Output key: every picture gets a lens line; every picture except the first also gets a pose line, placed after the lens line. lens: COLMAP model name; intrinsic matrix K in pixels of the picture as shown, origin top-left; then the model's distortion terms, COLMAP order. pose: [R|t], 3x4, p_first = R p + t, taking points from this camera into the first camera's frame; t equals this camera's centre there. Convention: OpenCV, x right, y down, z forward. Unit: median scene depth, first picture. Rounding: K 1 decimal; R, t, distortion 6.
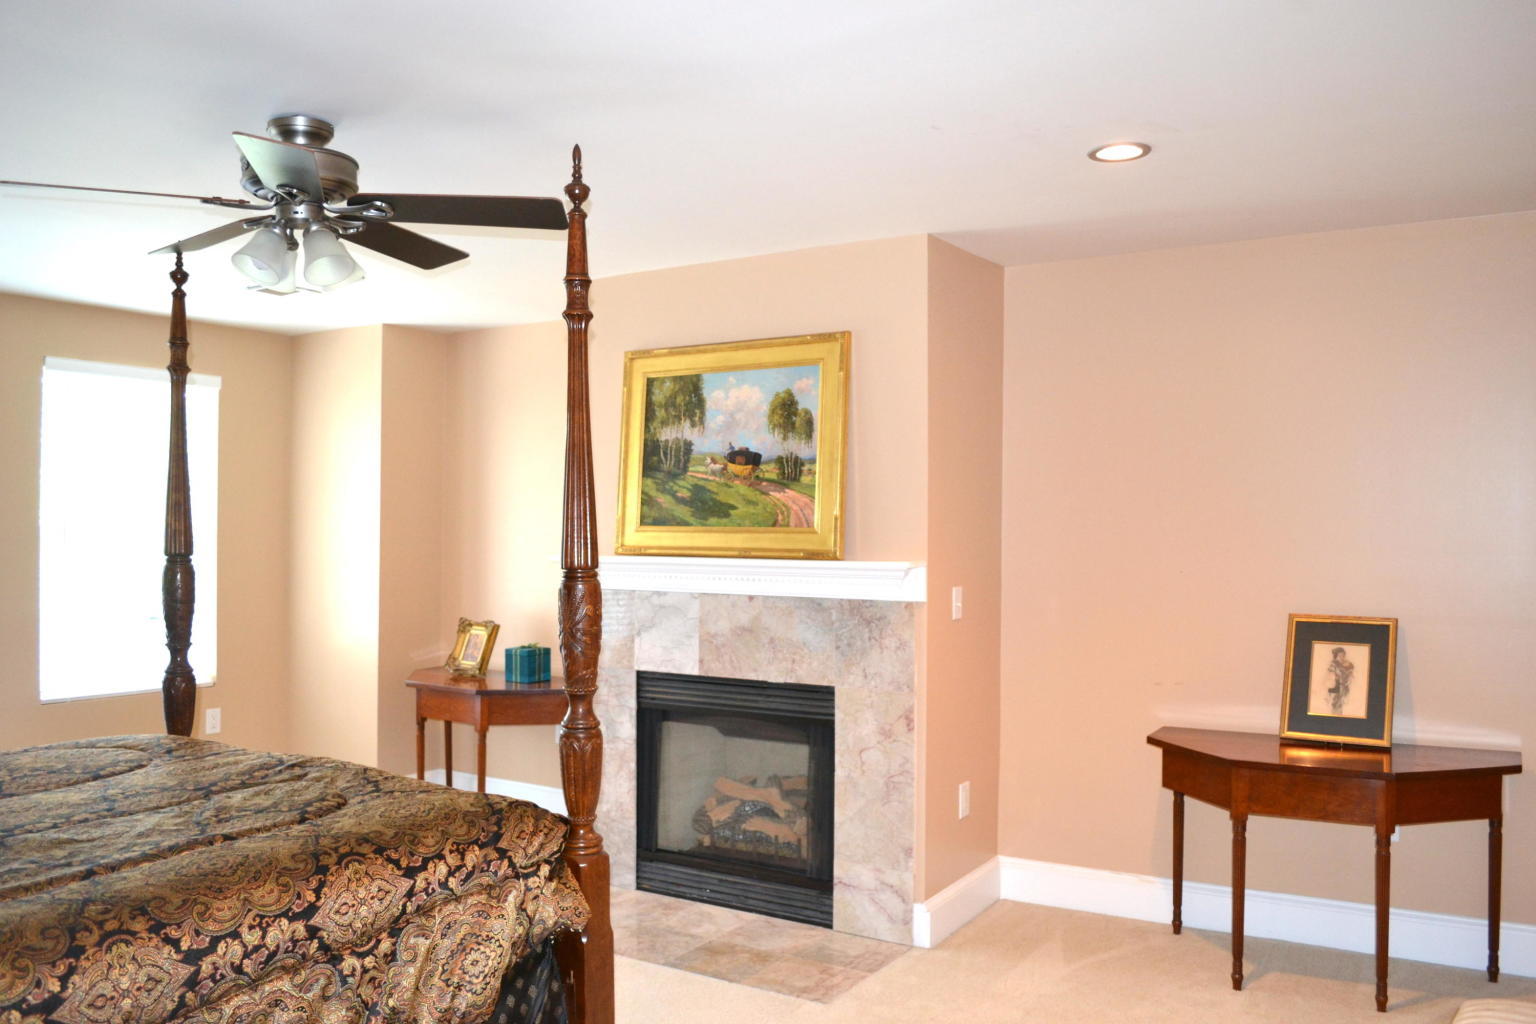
lens RADIAL K [[1228.5, 0, 760.4], [0, 1228.5, 516.4], [0, 0, 1]] dist [-0.082424, 0.012037]
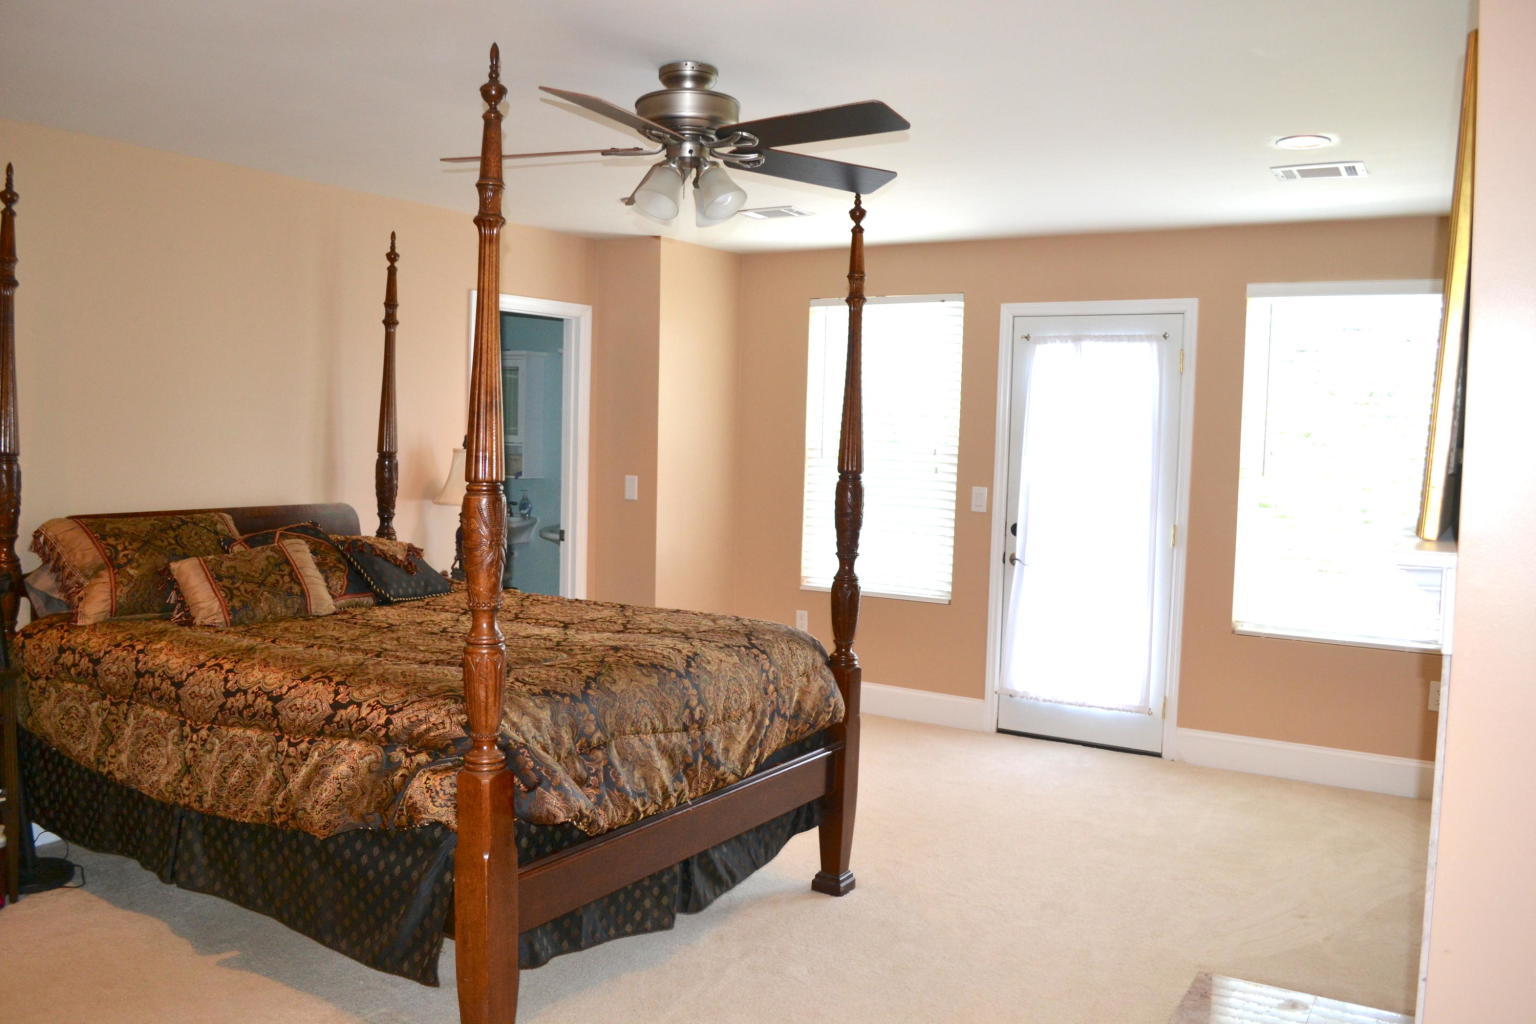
lens RADIAL K [[1228.5, 0, 767.1], [0, 1228.5, 515.3], [0, 0, 1]] dist [-0.082424, 0.012037]
pose [[0.010846, 0.062660, -0.997976, 0.518064], [-0.019244, 0.997863, 0.062444, 0.002557], [0.999756, 0.018528, 0.012028, 0.757080]]
